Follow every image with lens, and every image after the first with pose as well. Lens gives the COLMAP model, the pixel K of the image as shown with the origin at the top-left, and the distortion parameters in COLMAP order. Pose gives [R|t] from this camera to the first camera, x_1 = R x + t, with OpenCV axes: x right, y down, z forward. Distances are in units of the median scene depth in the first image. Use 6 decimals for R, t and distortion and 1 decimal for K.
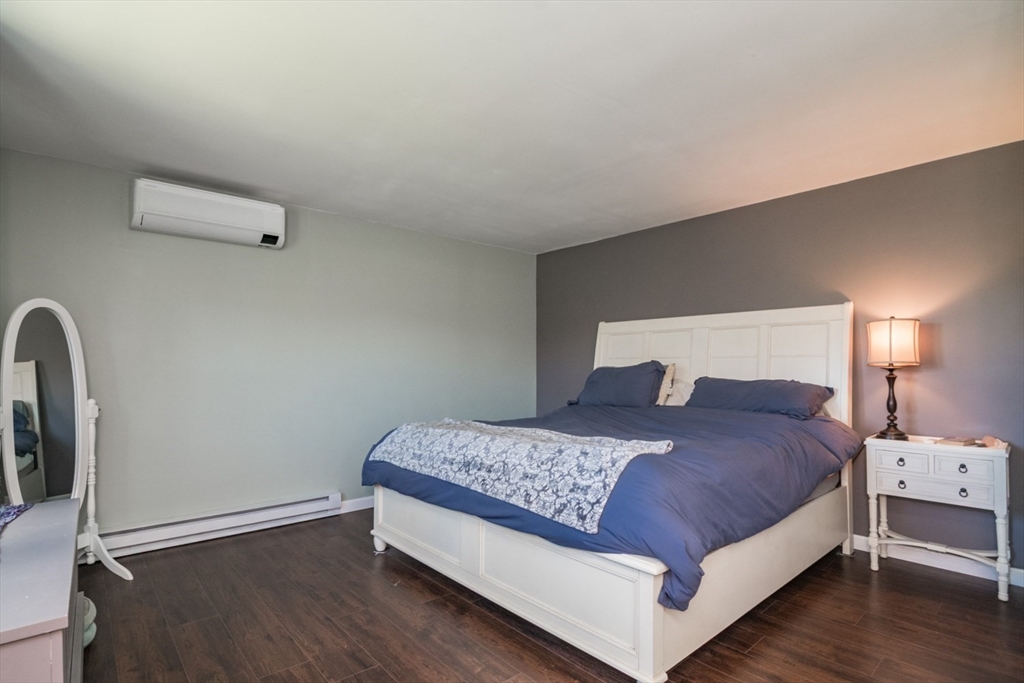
lens RADIAL K [[514.4, 0, 507.7], [0, 514.4, 371.7], [0, 0, 1]] dist [-0.000062, -0.000062]
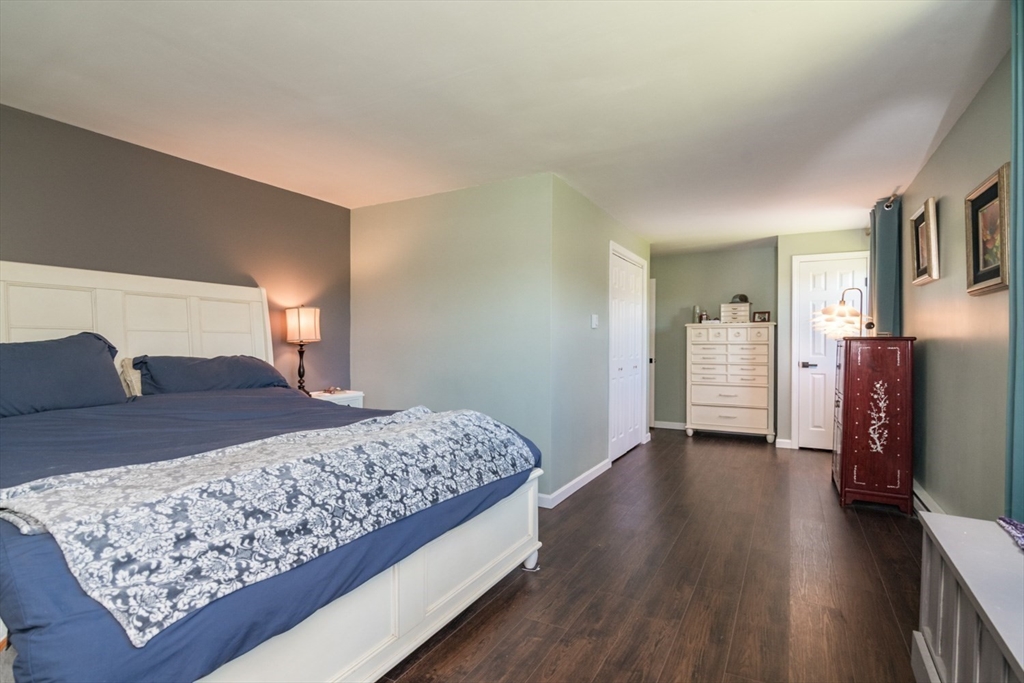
lens RADIAL K [[505.5, 0, 504.3], [0, 505.5, 347.3], [0, 0, 1]] dist [-0.009845, -0.000679]
pose [[-0.322455, -0.011415, 0.946516, -0.659981], [-0.001533, 0.999932, 0.011537, -0.014677], [-0.946584, 0.002269, -0.322450, 0.923865]]
